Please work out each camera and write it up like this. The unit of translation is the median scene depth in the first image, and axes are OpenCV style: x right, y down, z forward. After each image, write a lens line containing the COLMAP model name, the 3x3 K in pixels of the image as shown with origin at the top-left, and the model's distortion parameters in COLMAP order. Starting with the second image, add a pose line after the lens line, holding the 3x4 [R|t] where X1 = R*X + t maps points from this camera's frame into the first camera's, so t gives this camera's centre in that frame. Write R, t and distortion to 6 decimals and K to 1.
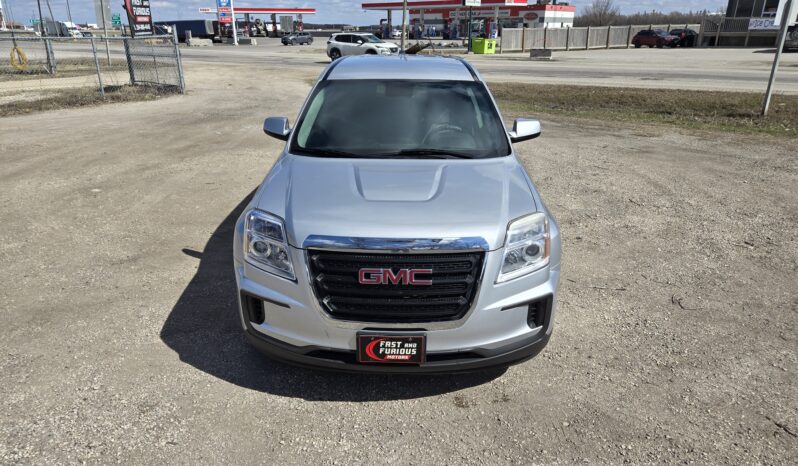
lens RADIAL K [[536.7, 0, 402.1], [0, 536.7, 245.8], [0, 0, 1]] dist [0.066445, -0.057446]
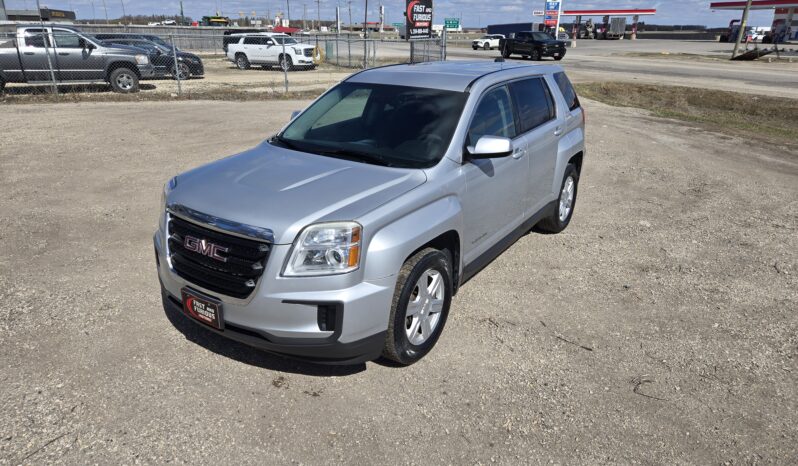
lens RADIAL K [[536.7, 0, 405.3], [0, 536.7, 232.8], [0, 0, 1]] dist [0.066445, -0.057446]
pose [[0.840460, 0.200269, -0.503507, 0.723730], [-0.211877, 0.976676, 0.034804, -0.084026], [0.498734, 0.077430, 0.863290, 0.145155]]
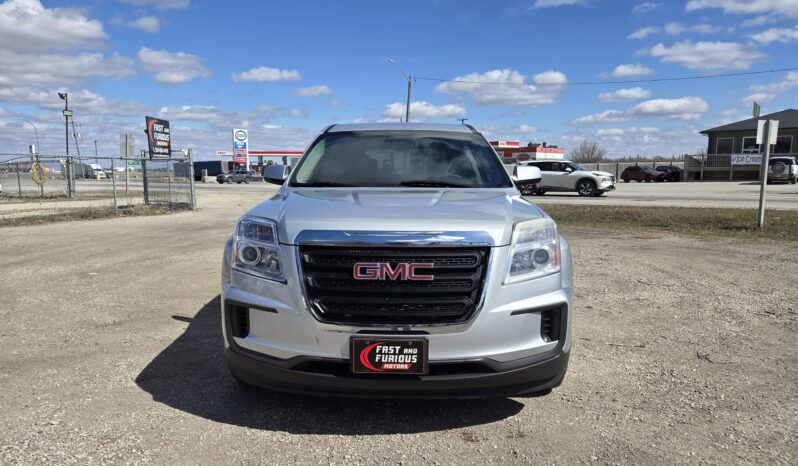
lens RADIAL K [[536.7, 0, 397.5], [0, 536.7, 247.4], [0, 0, 1]] dist [0.066445, -0.057446]
pose [[0.999922, -0.003019, -0.012104, 0.004264], [0.000028, 0.970813, -0.239837, 0.181164], [0.012475, 0.239818, 0.970738, 0.075635]]
